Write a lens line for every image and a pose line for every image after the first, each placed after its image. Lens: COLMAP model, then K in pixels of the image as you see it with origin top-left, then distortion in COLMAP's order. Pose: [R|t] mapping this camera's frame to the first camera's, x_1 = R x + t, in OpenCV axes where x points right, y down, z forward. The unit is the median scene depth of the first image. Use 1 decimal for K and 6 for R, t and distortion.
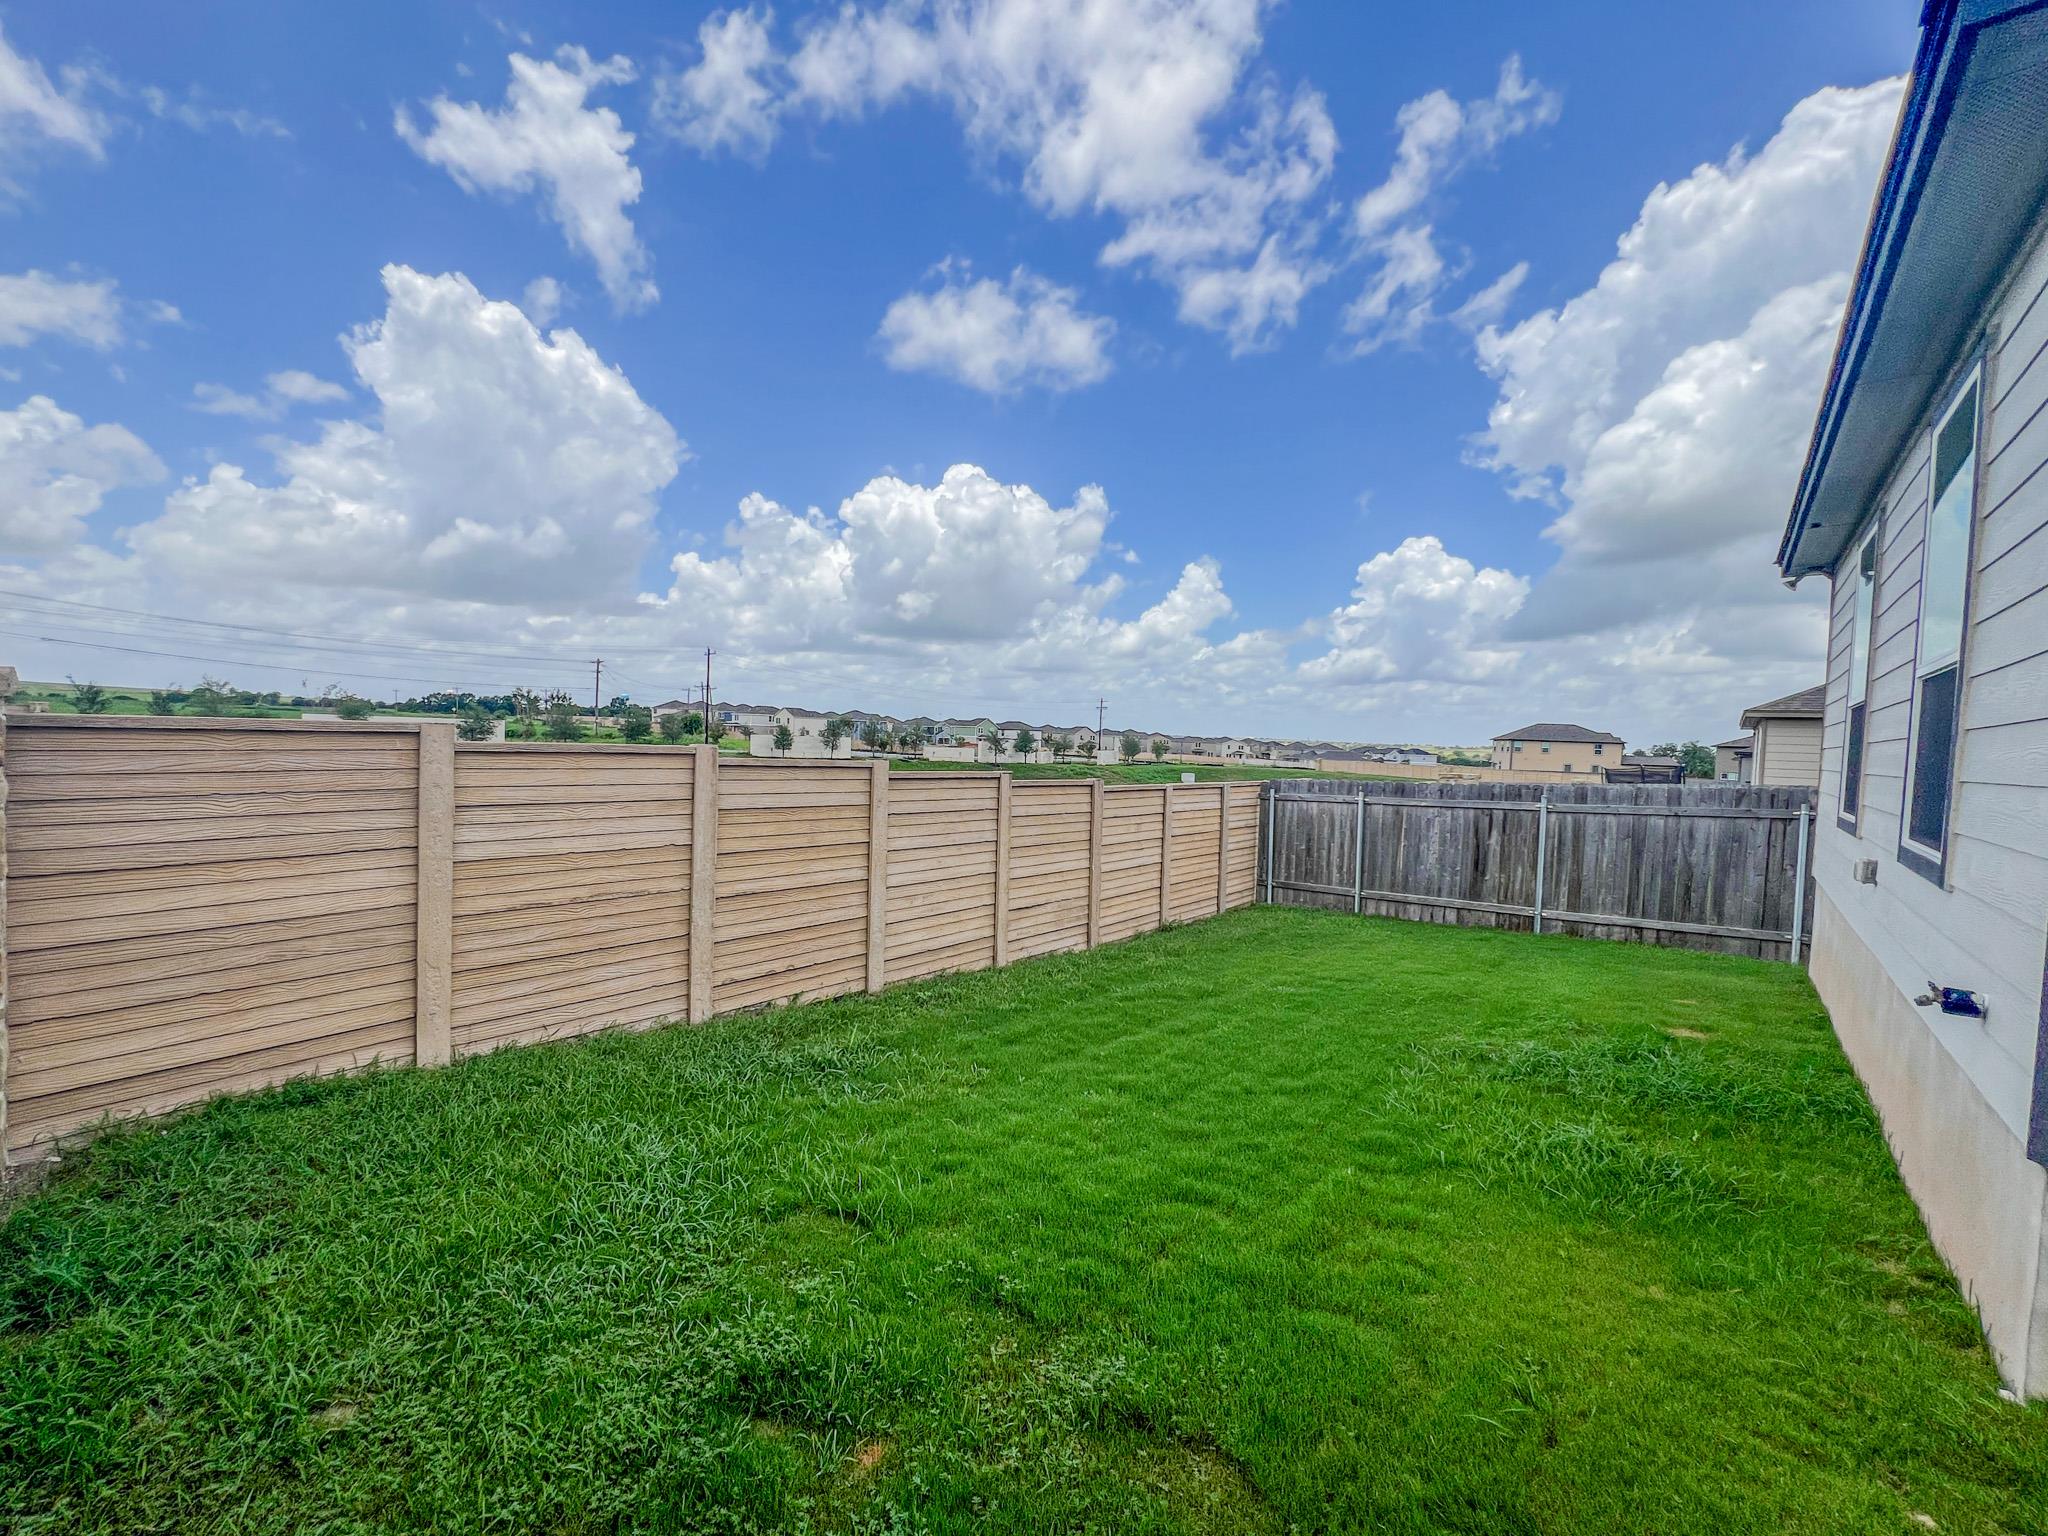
lens RADIAL K [[826.3, 0, 1024.0], [0, 826.3, 771.8], [0, 0, 1]] dist [-0.000665, 0.000405]
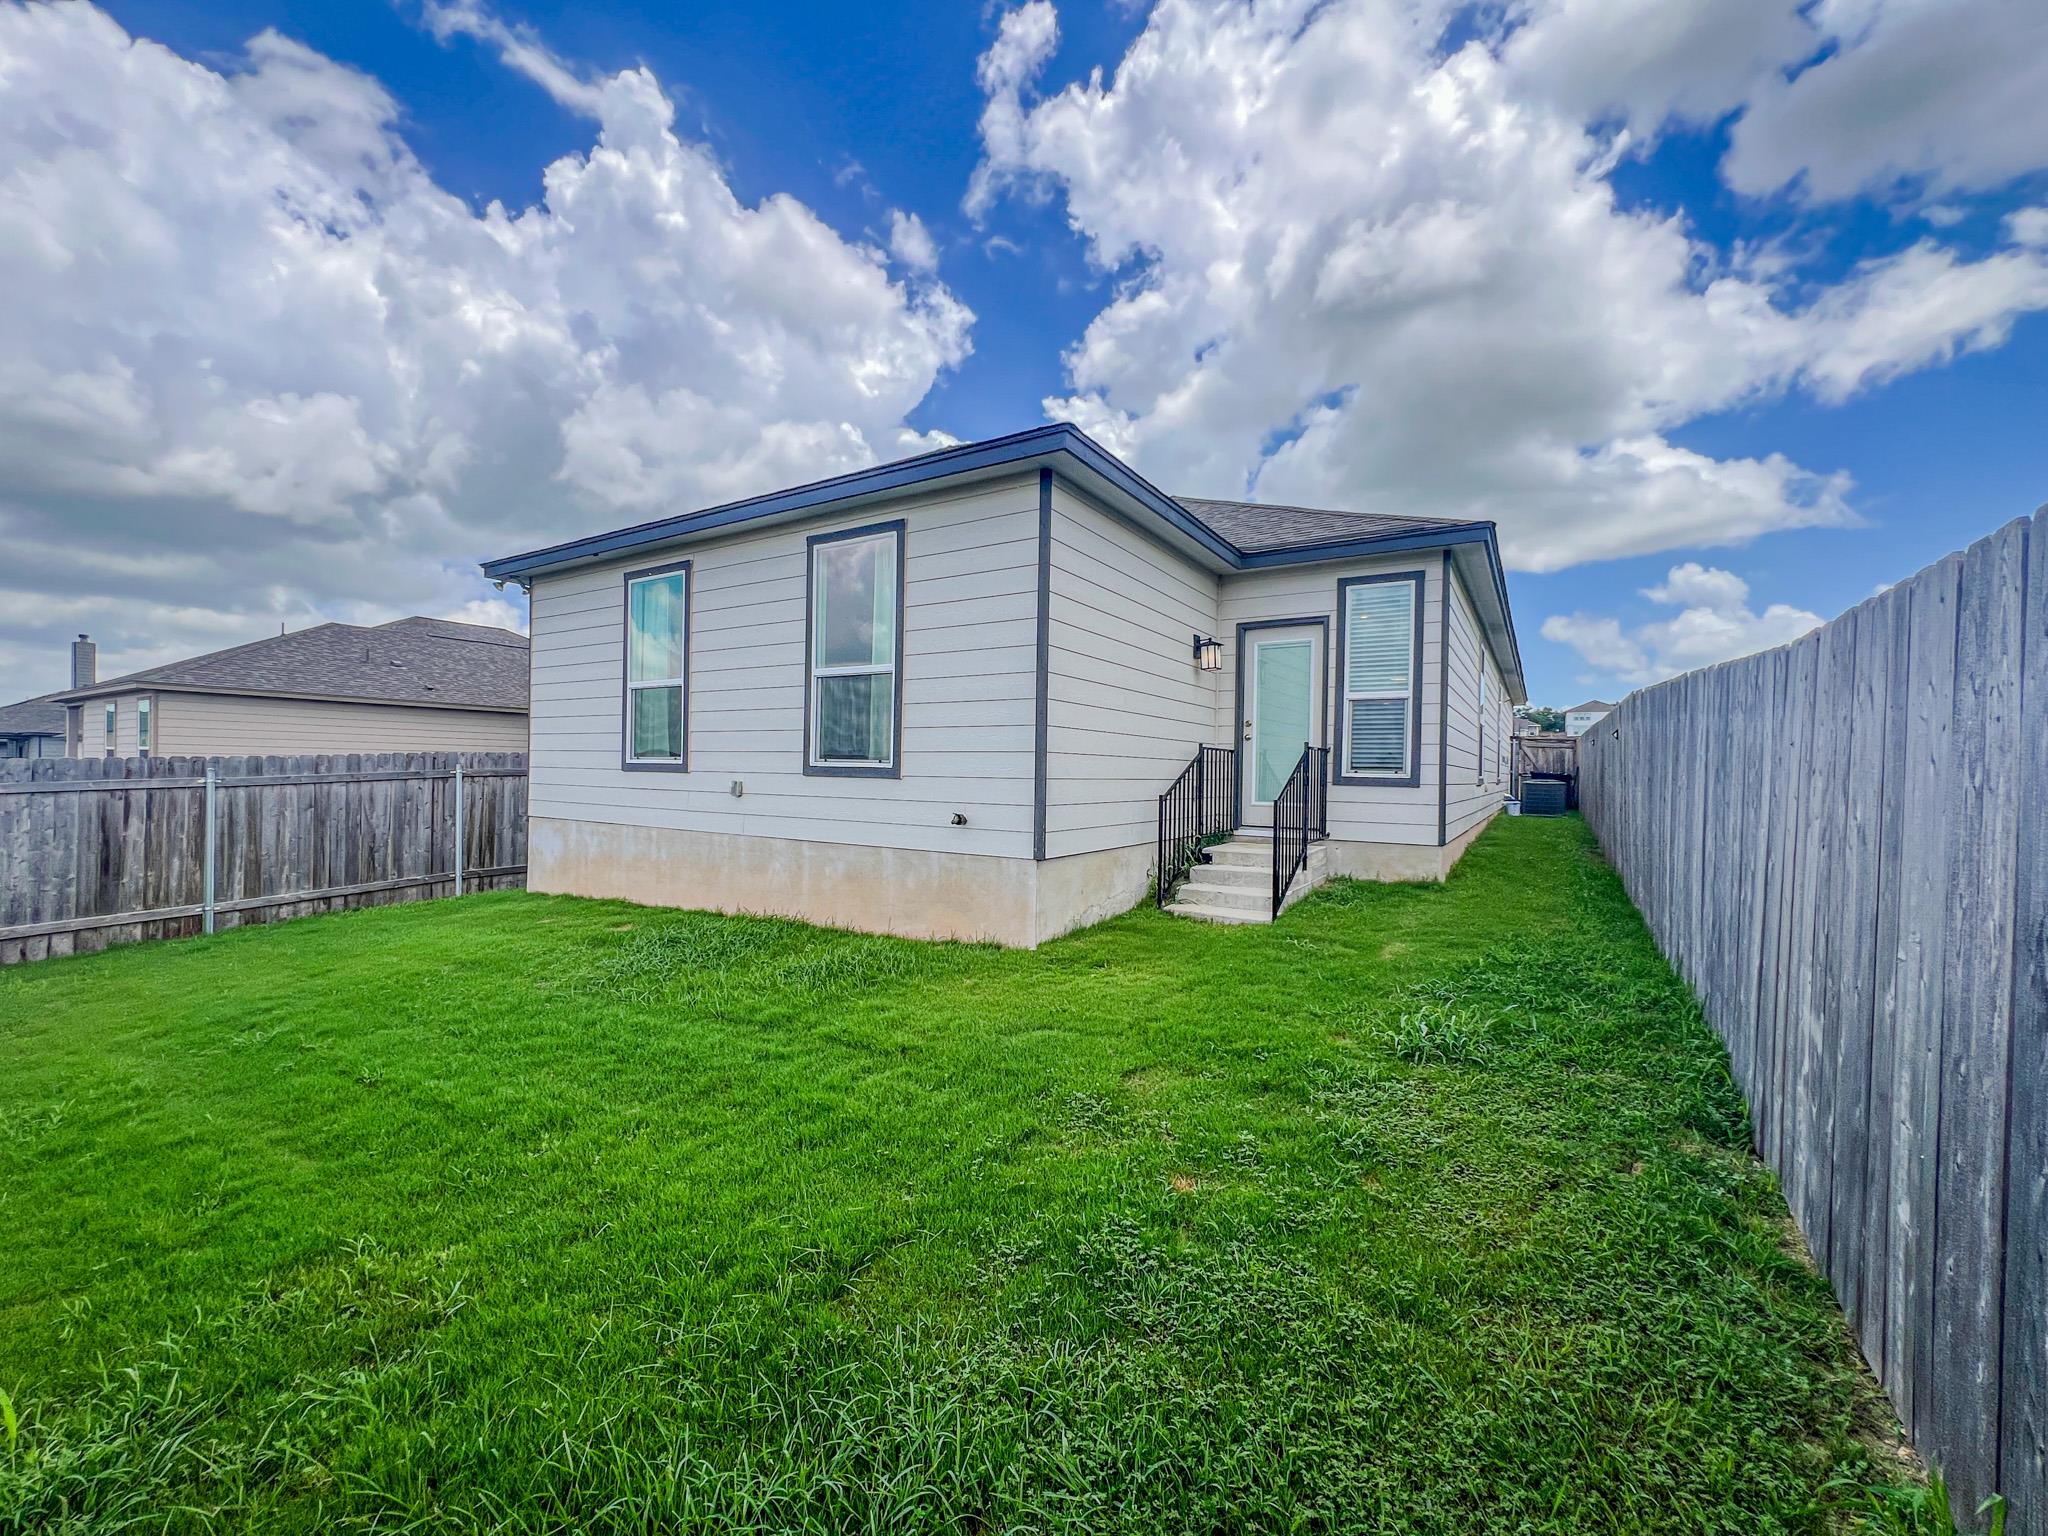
lens RADIAL K [[826.3, 0, 1024.0], [0, 826.3, 771.8], [0, 0, 1]] dist [-0.000665, 0.000405]
pose [[-0.137627, -0.039894, 0.989680, -0.331207], [0.018401, 0.998913, 0.042825, 0.011095], [-0.990313, 0.024105, -0.136743, 0.298616]]
